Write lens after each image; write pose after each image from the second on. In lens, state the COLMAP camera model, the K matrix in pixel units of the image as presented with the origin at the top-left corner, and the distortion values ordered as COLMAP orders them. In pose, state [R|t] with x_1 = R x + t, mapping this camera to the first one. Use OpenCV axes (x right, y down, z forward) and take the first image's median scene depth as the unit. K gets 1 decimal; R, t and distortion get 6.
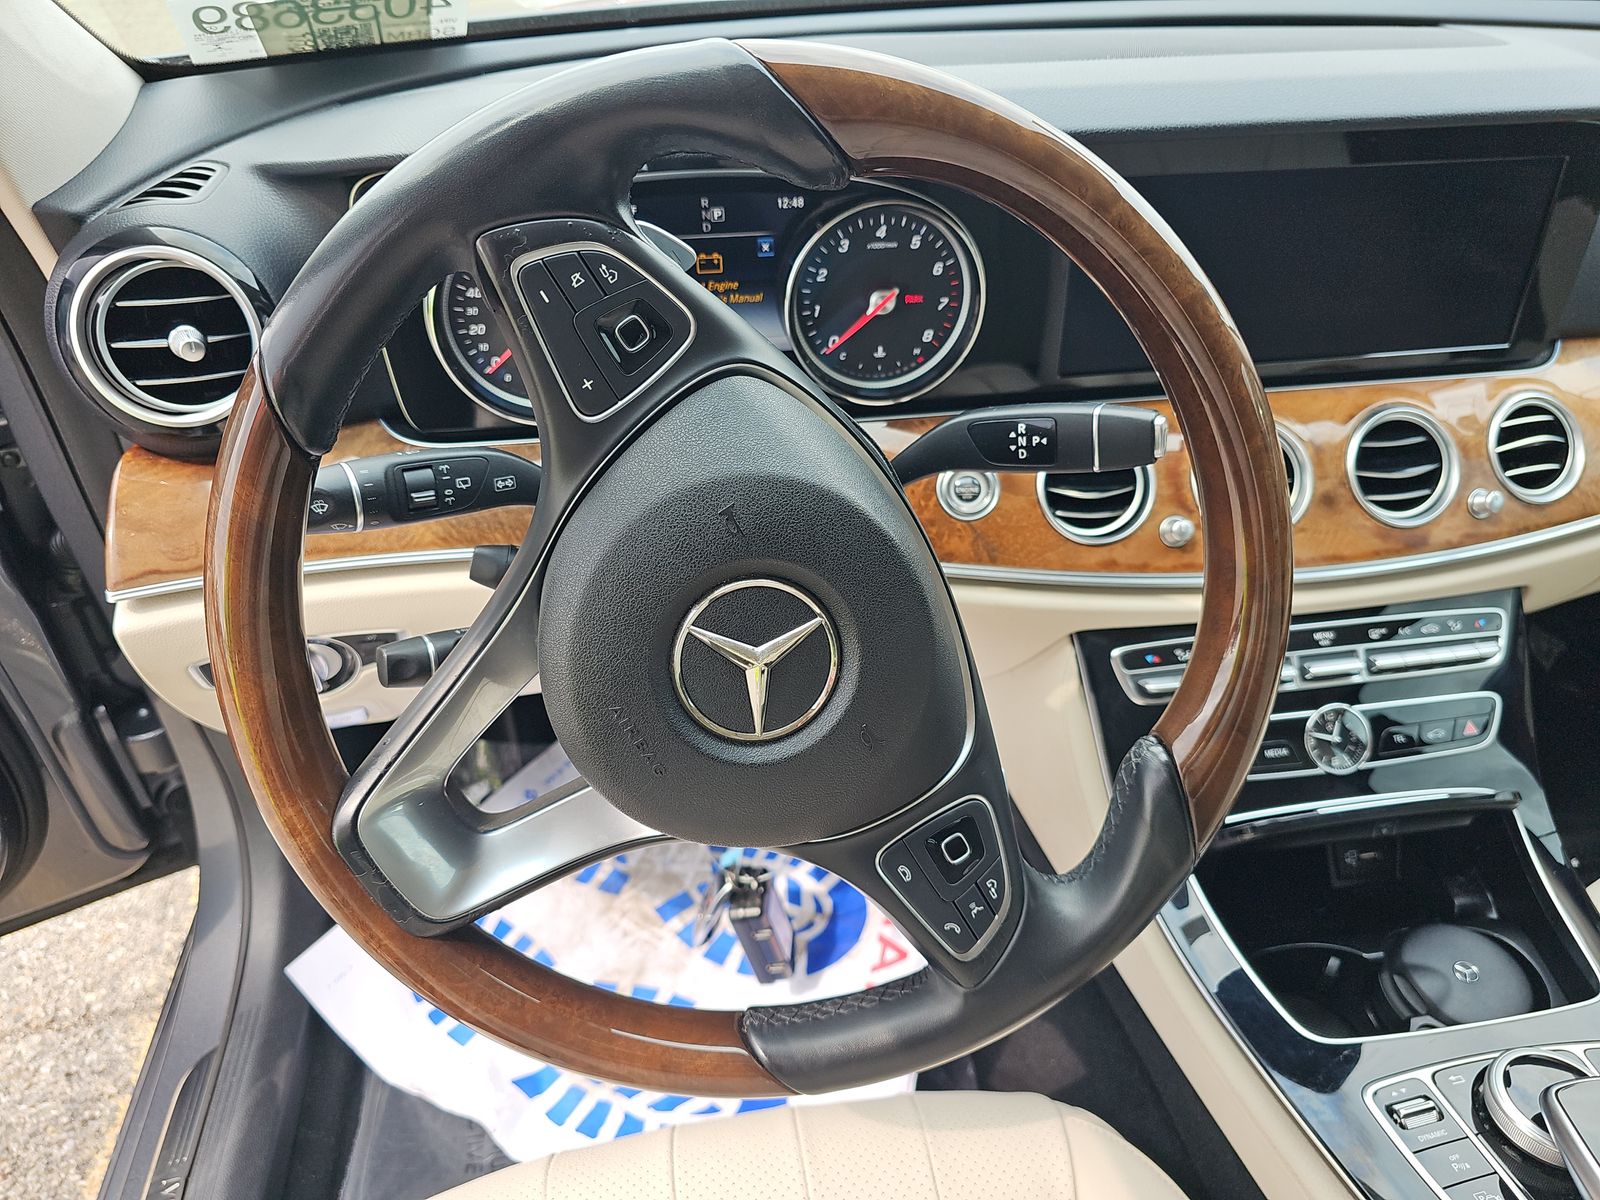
lens RADIAL K [[1052.3, 0, 808.0], [0, 1052.3, 606.0], [0, 0, 1]] dist [0.018479, -0.017245]
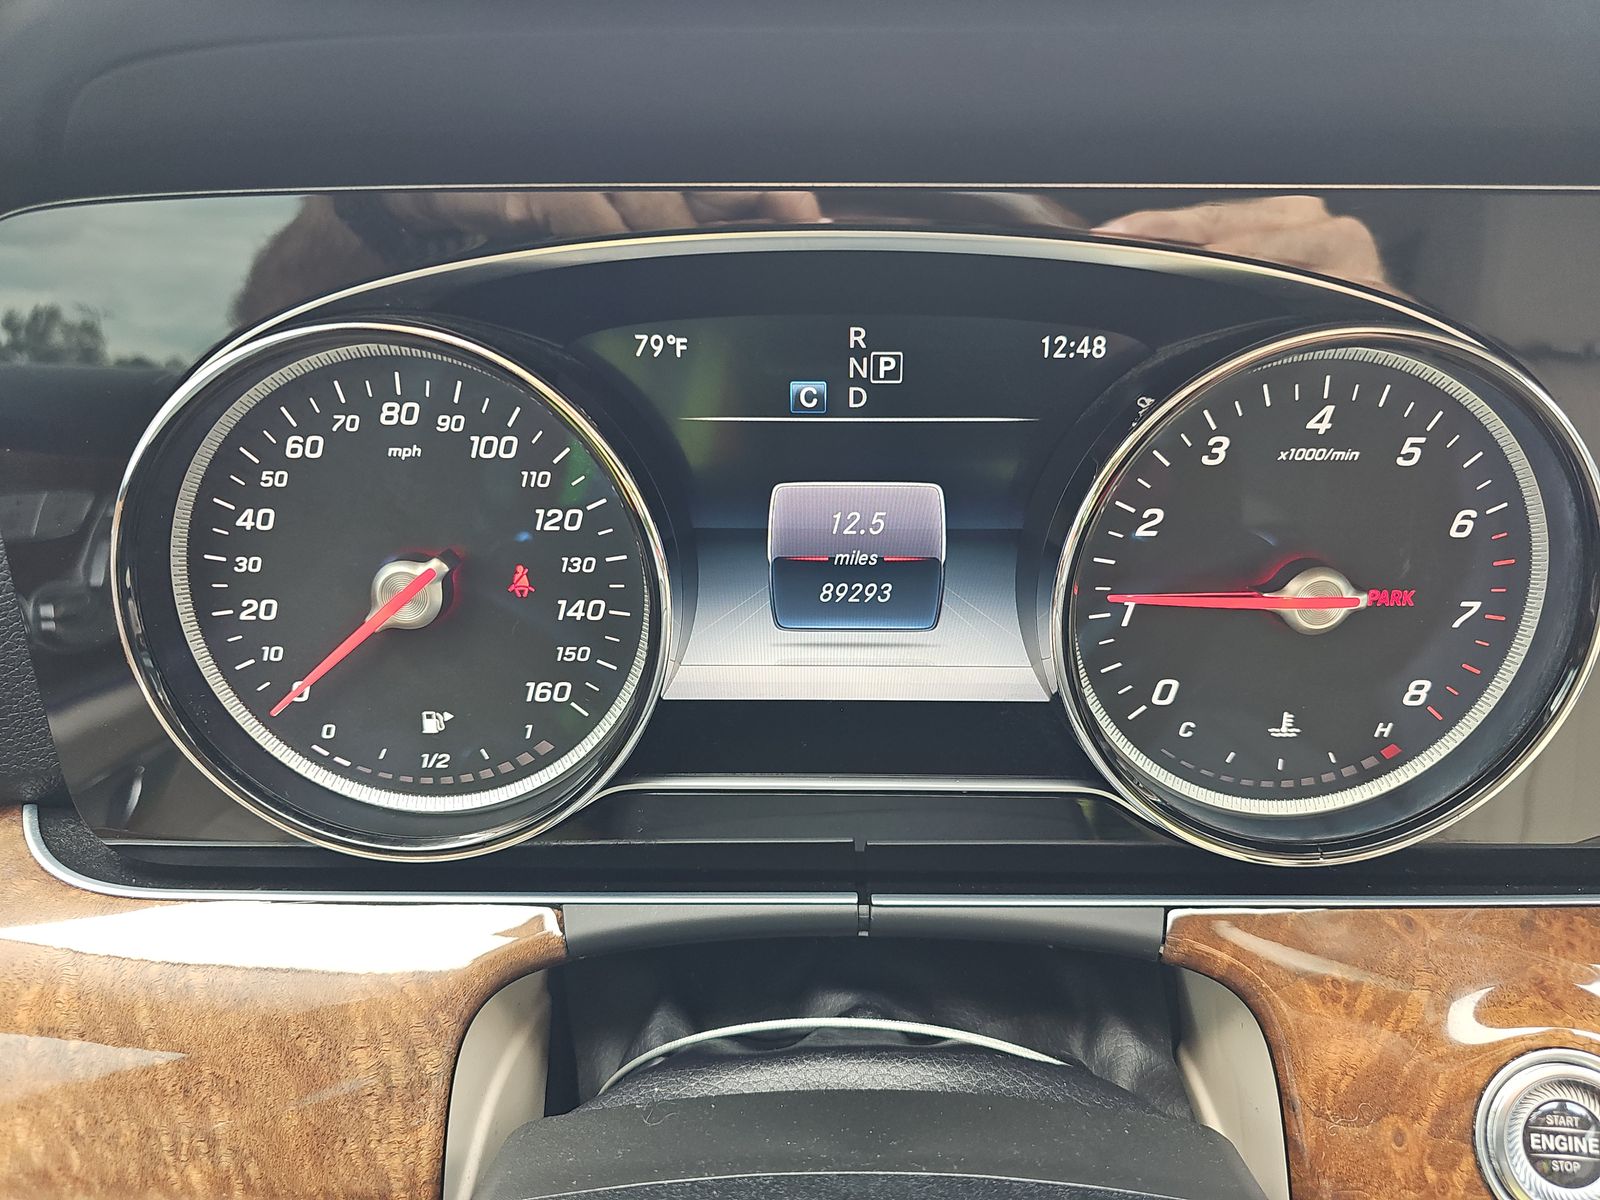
lens RADIAL K [[1052.3, 0, 796.5], [0, 1052.3, 602.7], [0, 0, 1]] dist [0.018479, -0.017245]
pose [[0.985405, 0.054098, -0.161400, -0.047001], [-0.097889, 0.955789, -0.277283, -0.159792], [0.139264, 0.289035, 0.947135, 0.598051]]
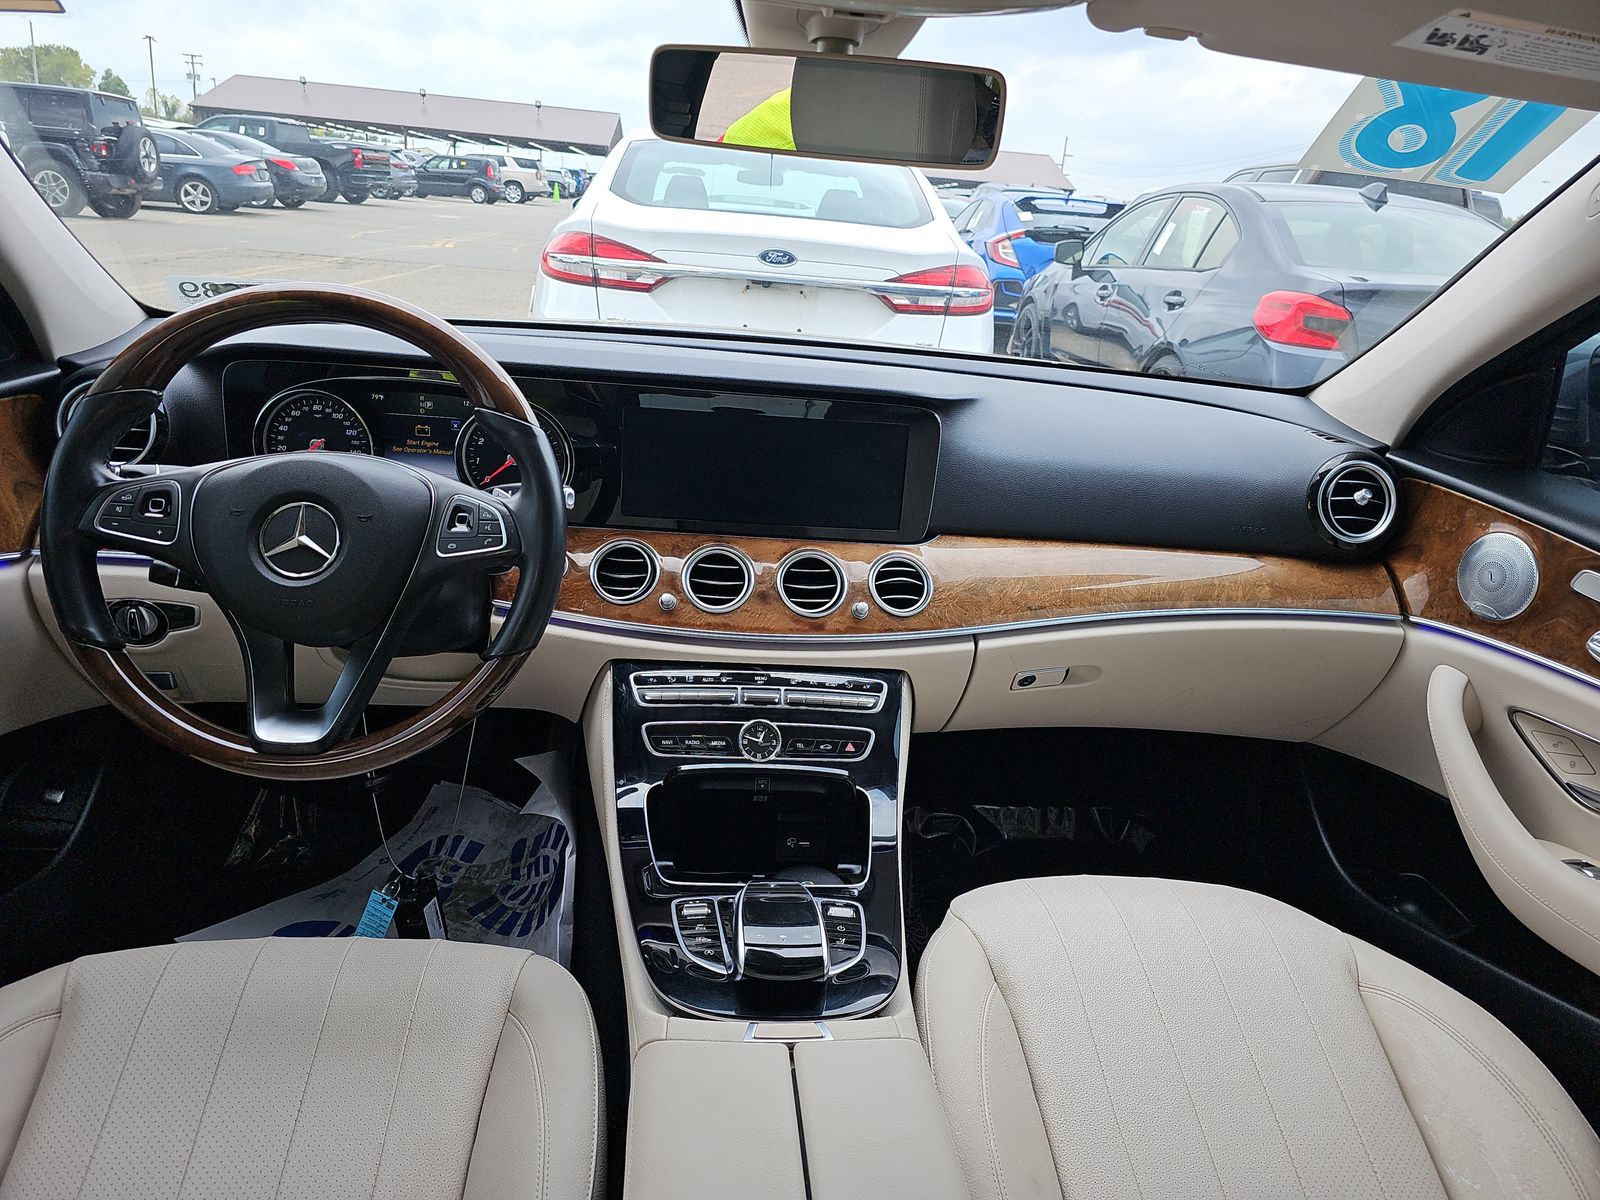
lens RADIAL K [[1052.3, 0, 794.4], [0, 1052.3, 594.5], [0, 0, 1]] dist [0.018479, -0.017245]
pose [[0.994878, 0.099639, -0.017009, 0.570502], [-0.100109, 0.948008, -0.302090, 0.403848], [-0.013976, 0.302245, 0.953128, -0.616914]]
